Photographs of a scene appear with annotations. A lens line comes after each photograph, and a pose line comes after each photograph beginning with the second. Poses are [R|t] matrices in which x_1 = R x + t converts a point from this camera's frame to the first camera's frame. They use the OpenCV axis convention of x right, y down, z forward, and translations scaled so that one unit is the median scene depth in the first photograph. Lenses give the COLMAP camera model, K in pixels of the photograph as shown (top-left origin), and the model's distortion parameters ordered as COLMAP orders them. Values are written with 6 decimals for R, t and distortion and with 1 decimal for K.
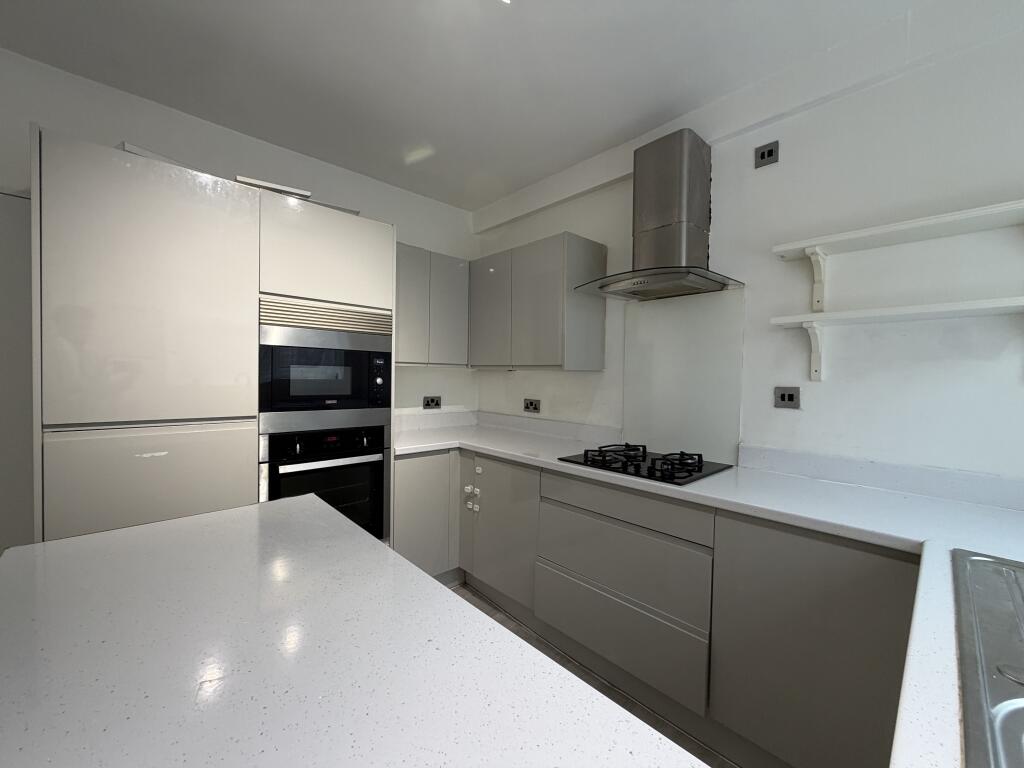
lens RADIAL K [[411.9, 0, 512.0], [0, 411.9, 384.0], [0, 0, 1]] dist [0.001245, -0.000099]
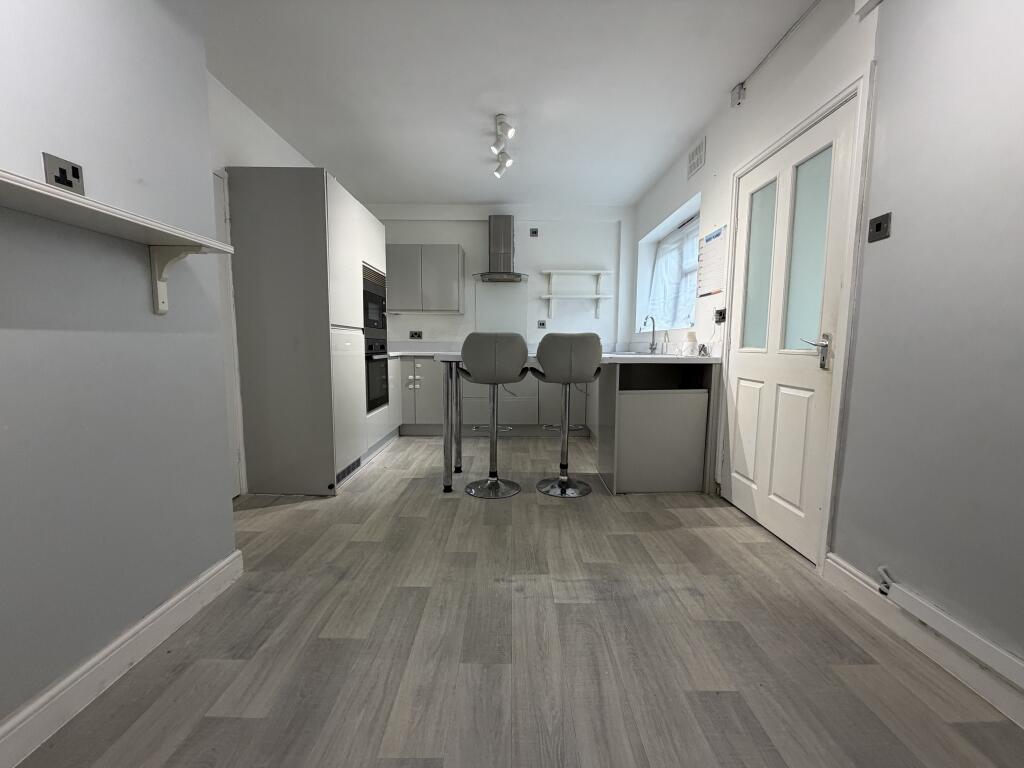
lens RADIAL K [[411.9, 0, 512.0], [0, 411.9, 384.0], [0, 0, 1]] dist [0.001245, -0.000099]
pose [[0.687496, -0.085922, 0.721087, -1.387554], [0.023674, 0.995100, 0.096002, 0.148428], [-0.725802, -0.048930, 0.686161, -0.720656]]
